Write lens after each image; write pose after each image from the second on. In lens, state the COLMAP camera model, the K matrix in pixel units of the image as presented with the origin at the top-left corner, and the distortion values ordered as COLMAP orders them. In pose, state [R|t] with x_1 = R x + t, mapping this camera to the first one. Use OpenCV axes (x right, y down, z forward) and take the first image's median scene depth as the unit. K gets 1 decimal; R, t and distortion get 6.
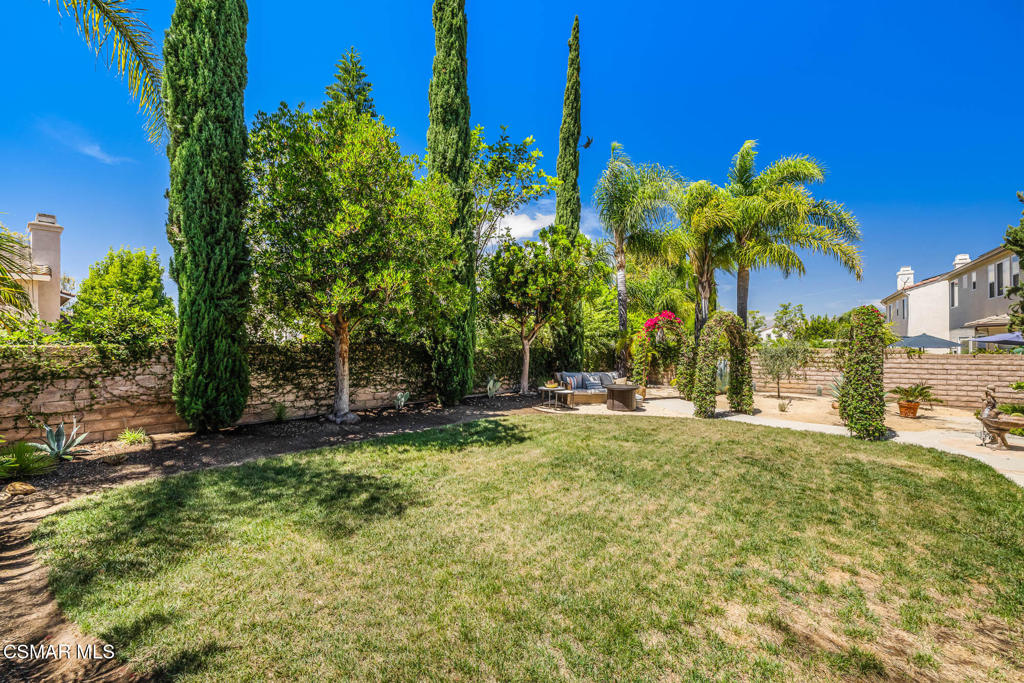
lens RADIAL K [[434.7, 0, 512.7], [0, 434.7, 342.2], [0, 0, 1]] dist [0.001051, -0.000172]
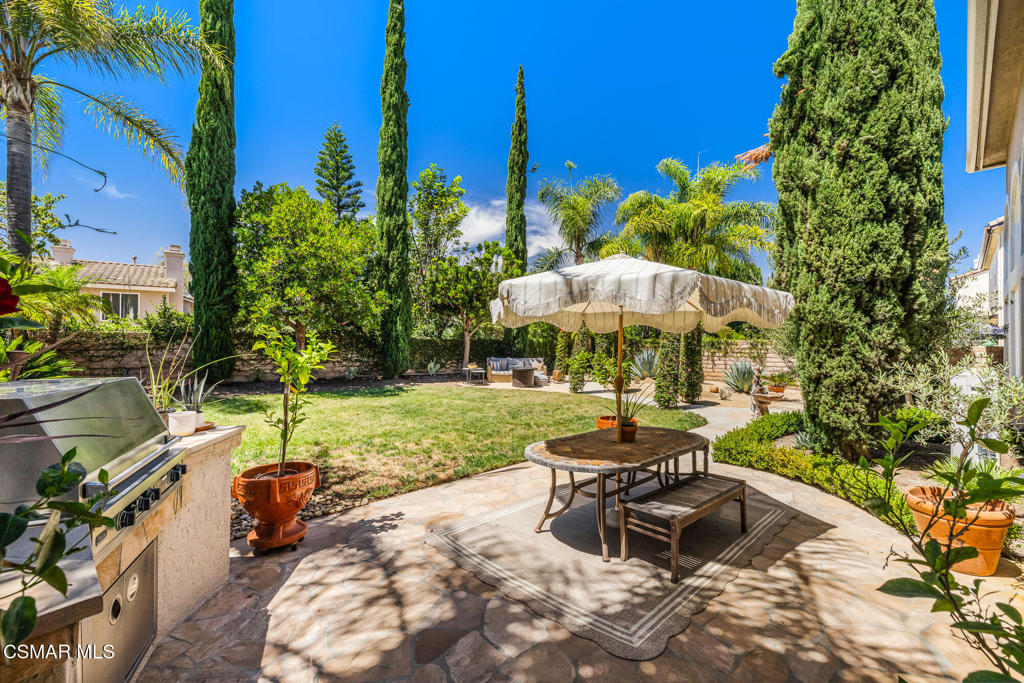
lens RADIAL K [[434.7, 0, 511.3], [0, 434.7, 340.8], [0, 0, 1]] dist [0.001051, -0.000172]
pose [[0.975496, 0.005804, -0.219941, 0.550379], [-0.004734, 0.999974, 0.005391, 0.016528], [0.219967, -0.004217, 0.975498, -0.268467]]
